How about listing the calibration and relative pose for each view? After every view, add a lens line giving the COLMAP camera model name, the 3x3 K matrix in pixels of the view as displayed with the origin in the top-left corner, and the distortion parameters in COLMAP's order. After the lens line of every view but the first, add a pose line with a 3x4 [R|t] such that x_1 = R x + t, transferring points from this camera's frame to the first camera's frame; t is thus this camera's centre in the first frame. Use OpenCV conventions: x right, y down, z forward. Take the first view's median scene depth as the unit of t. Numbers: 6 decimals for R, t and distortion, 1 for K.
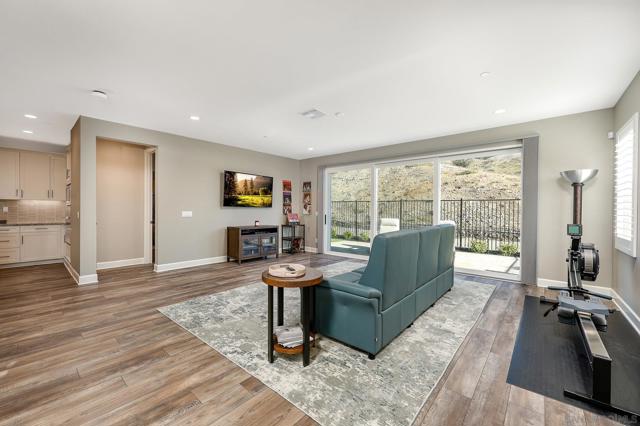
lens RADIAL K [[260.2, 0, 315.9], [0, 260.2, 212.2], [0, 0, 1]] dist [-0.002317, 0.000112]
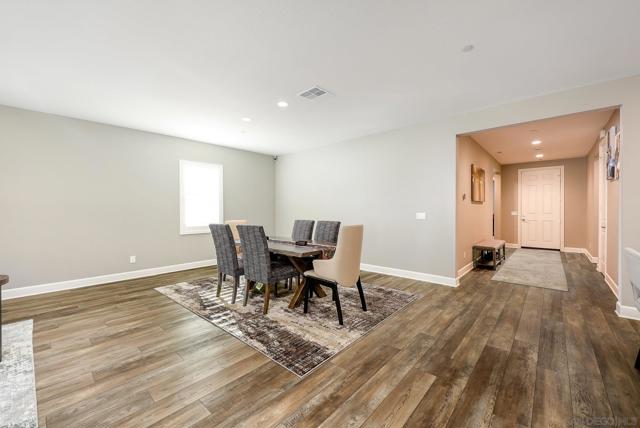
lens RADIAL K [[260.2, 0, 316.7], [0, 260.2, 210.2], [0, 0, 1]] dist [-0.002317, 0.000112]
pose [[-0.999771, -0.002612, 0.021225, -1.064243], [-0.002461, 0.999972, 0.007130, -0.021388], [-0.021243, 0.007076, -0.999749, 1.468152]]
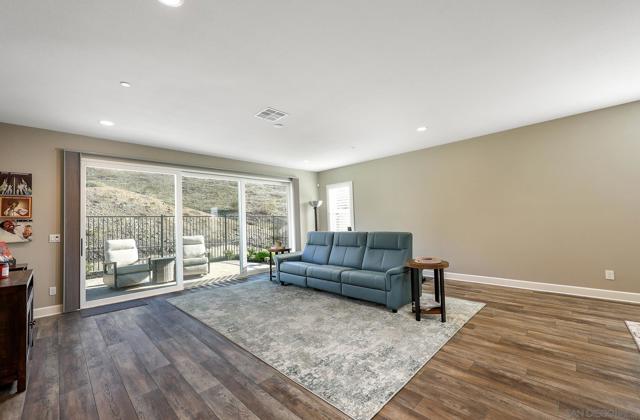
lens RADIAL K [[261.8, 0, 315.8], [0, 261.8, 212.4], [0, 0, 1]] dist [0.004346, -0.000157]
pose [[0.074106, 0.026892, 0.996888, -1.284948], [0.041201, 0.998700, -0.030003, -0.024841], [-0.996399, 0.043296, 0.072902, 1.179373]]
